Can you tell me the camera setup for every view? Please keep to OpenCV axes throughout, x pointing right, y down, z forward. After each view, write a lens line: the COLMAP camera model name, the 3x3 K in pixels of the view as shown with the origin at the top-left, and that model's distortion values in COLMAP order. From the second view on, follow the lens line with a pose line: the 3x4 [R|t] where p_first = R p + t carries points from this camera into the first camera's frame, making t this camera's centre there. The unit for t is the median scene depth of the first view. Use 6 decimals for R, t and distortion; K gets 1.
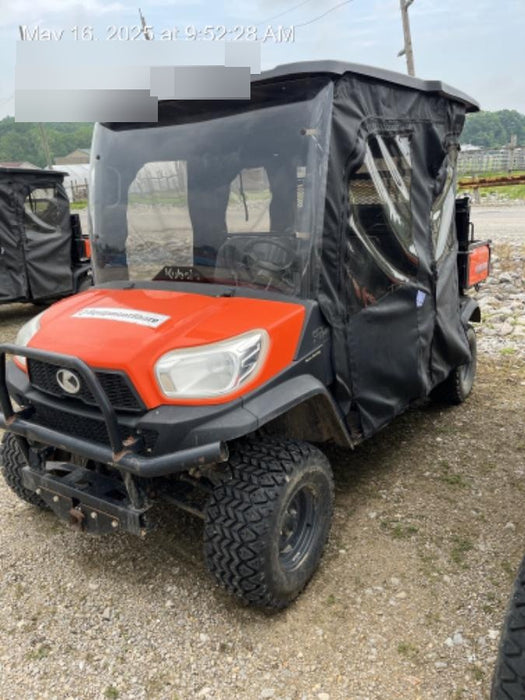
lens RADIAL K [[550.1, 0, 262.5], [0, 550.1, 350.0], [0, 0, 1]] dist [0.057829, -0.001935]
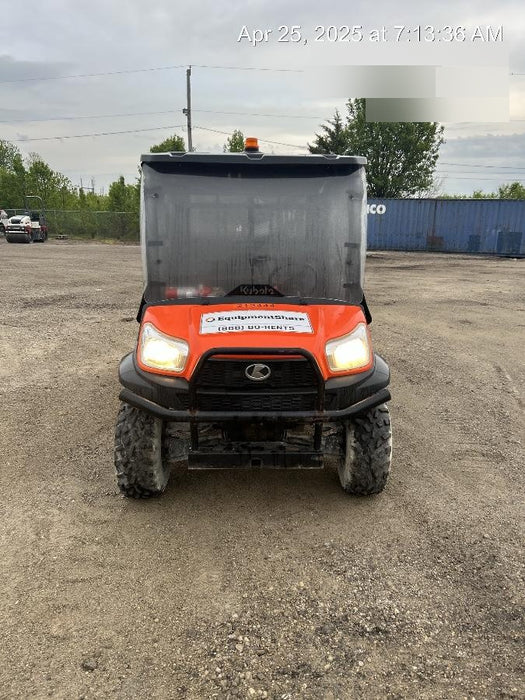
lens RADIAL K [[550.1, 0, 262.5], [0, 550.1, 350.0], [0, 0, 1]] dist [0.057829, -0.001935]
pose [[0.804723, -0.109420, 0.583480, -1.097202], [0.121139, 0.992453, 0.019043, -0.020936], [-0.581160, 0.055358, 0.811904, -0.096719]]
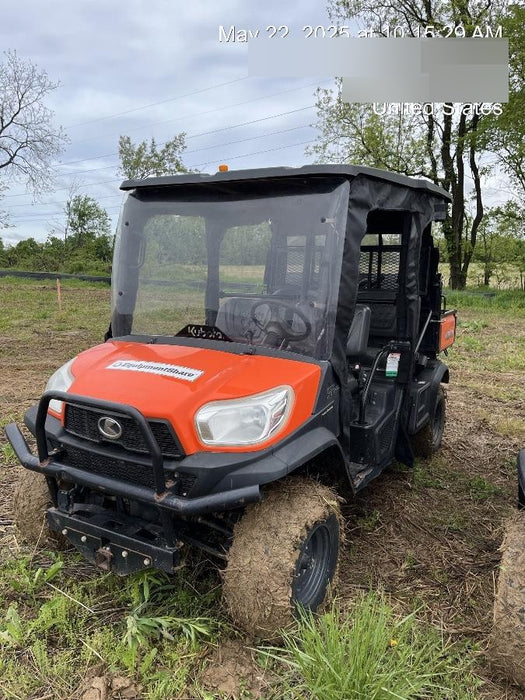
lens RADIAL K [[550.1, 0, 262.5], [0, 550.1, 350.0], [0, 0, 1]] dist [0.057829, -0.001935]
pose [[0.994843, 0.039085, 0.093592, -0.155325], [-0.030766, 0.995580, -0.088734, -0.008587], [-0.096646, 0.085397, 0.991649, -0.129124]]
